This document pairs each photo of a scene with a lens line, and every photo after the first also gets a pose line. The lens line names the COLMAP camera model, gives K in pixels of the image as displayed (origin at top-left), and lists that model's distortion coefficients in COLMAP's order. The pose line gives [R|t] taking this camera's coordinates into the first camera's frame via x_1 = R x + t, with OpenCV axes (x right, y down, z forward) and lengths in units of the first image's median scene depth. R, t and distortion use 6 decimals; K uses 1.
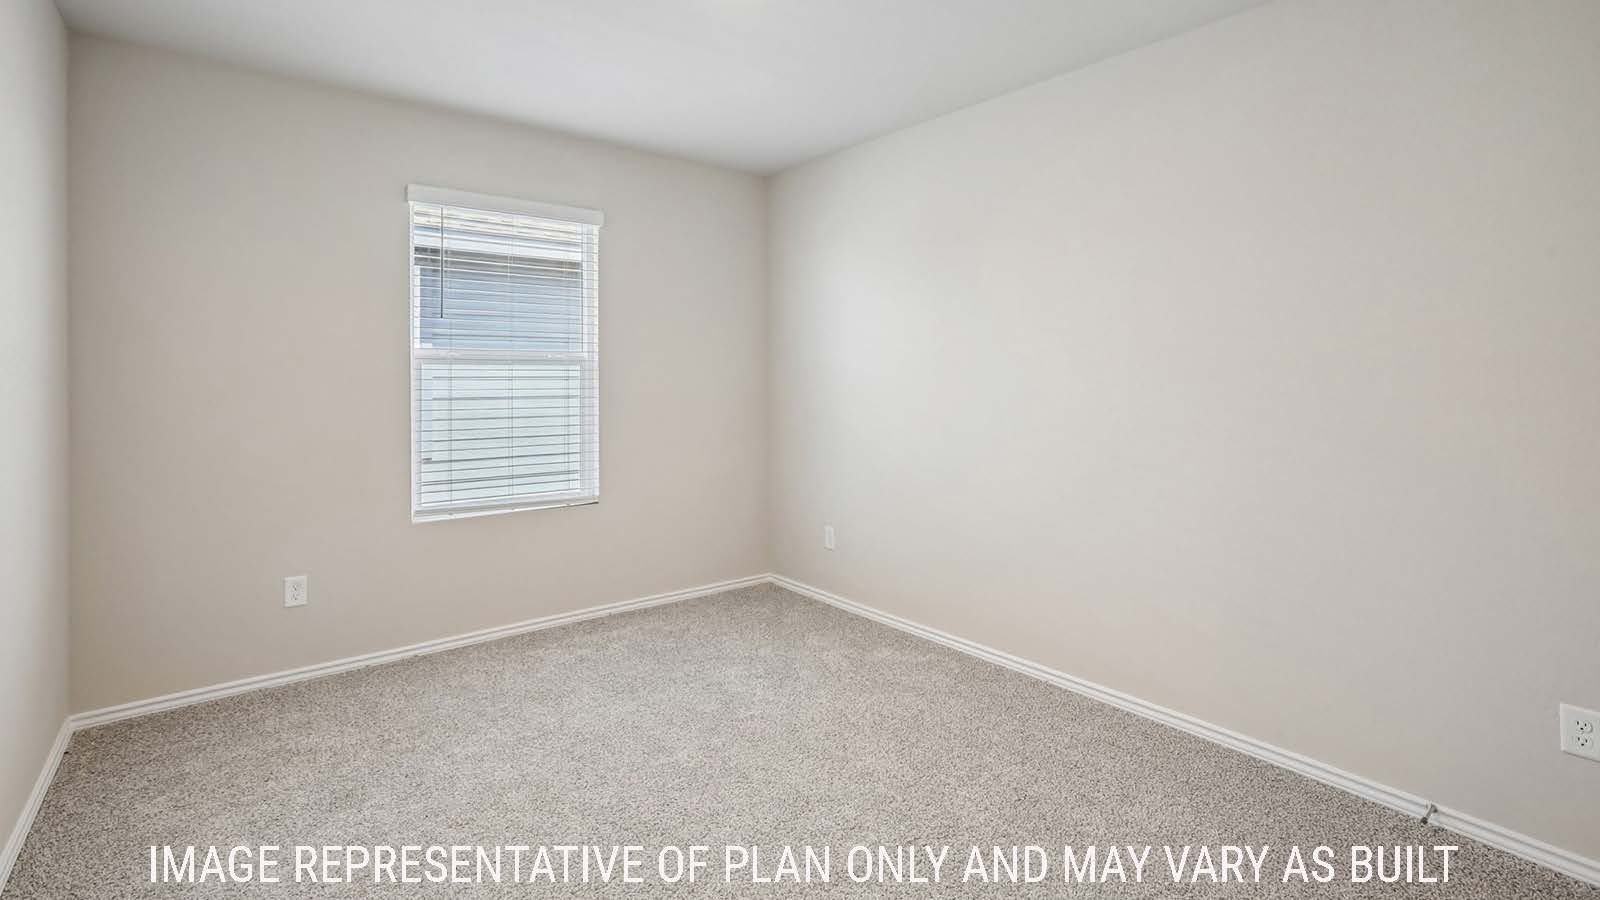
lens RADIAL K [[733.1, 0, 800.0], [0, 733.1, 450.0], [0, 0, 1]] dist [0.003810, 0.000791]
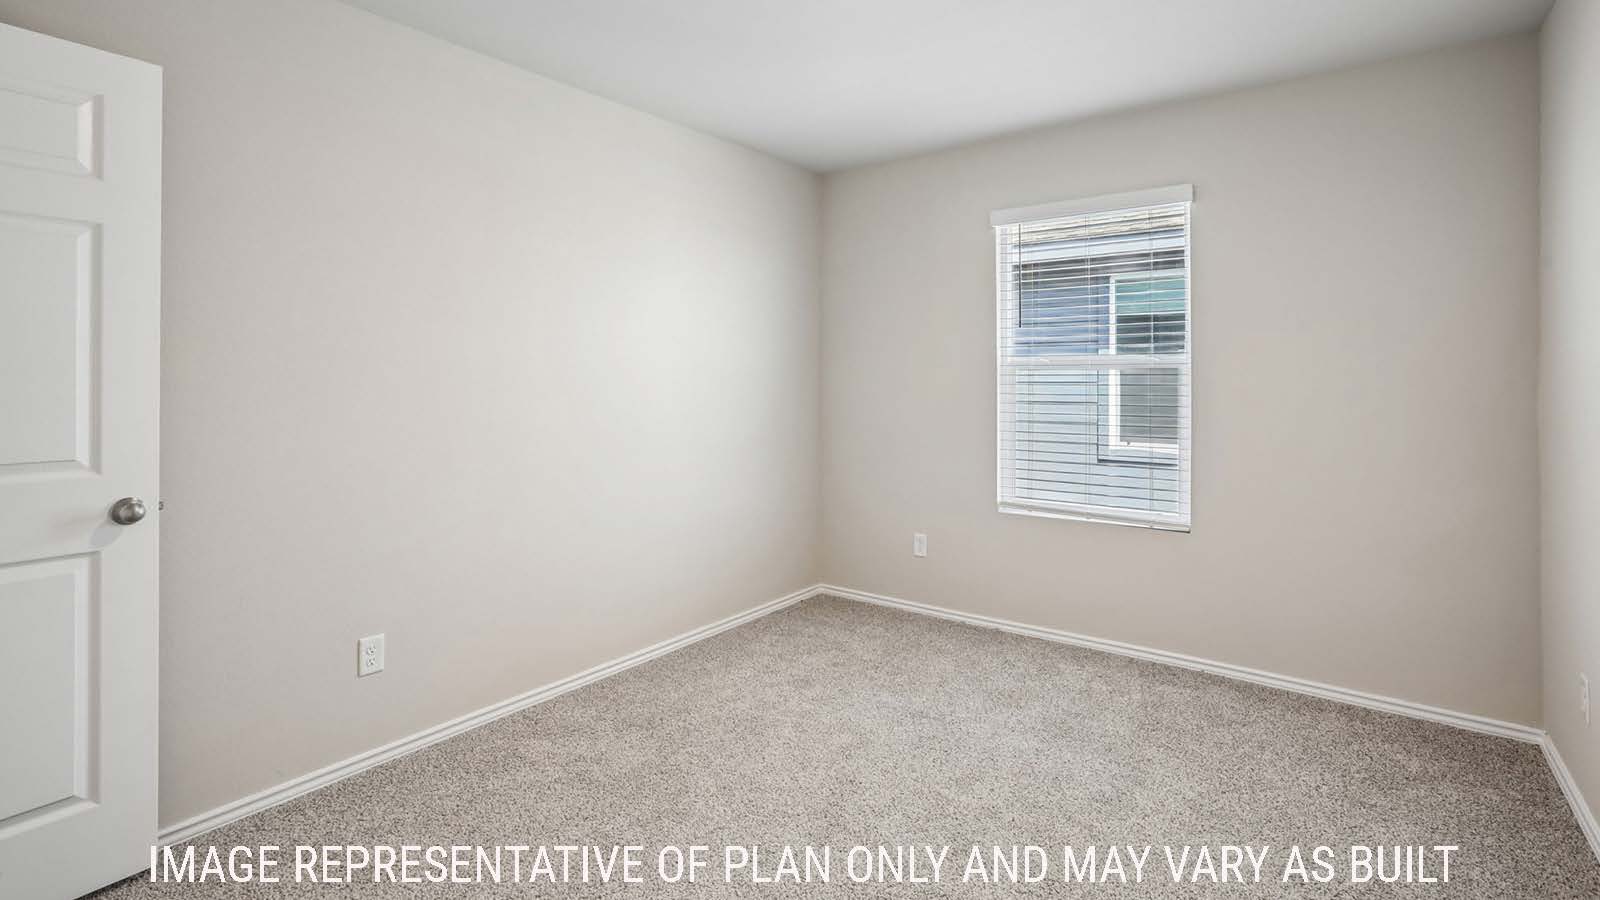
lens RADIAL K [[733.1, 0, 800.0], [0, 733.1, 450.0], [0, 0, 1]] dist [0.003810, 0.000791]
pose [[0.256858, 0.088085, -0.962427, 0.478640], [-0.091994, 0.993545, 0.066381, -0.042181], [0.962061, 0.071487, 0.263303, 0.407765]]
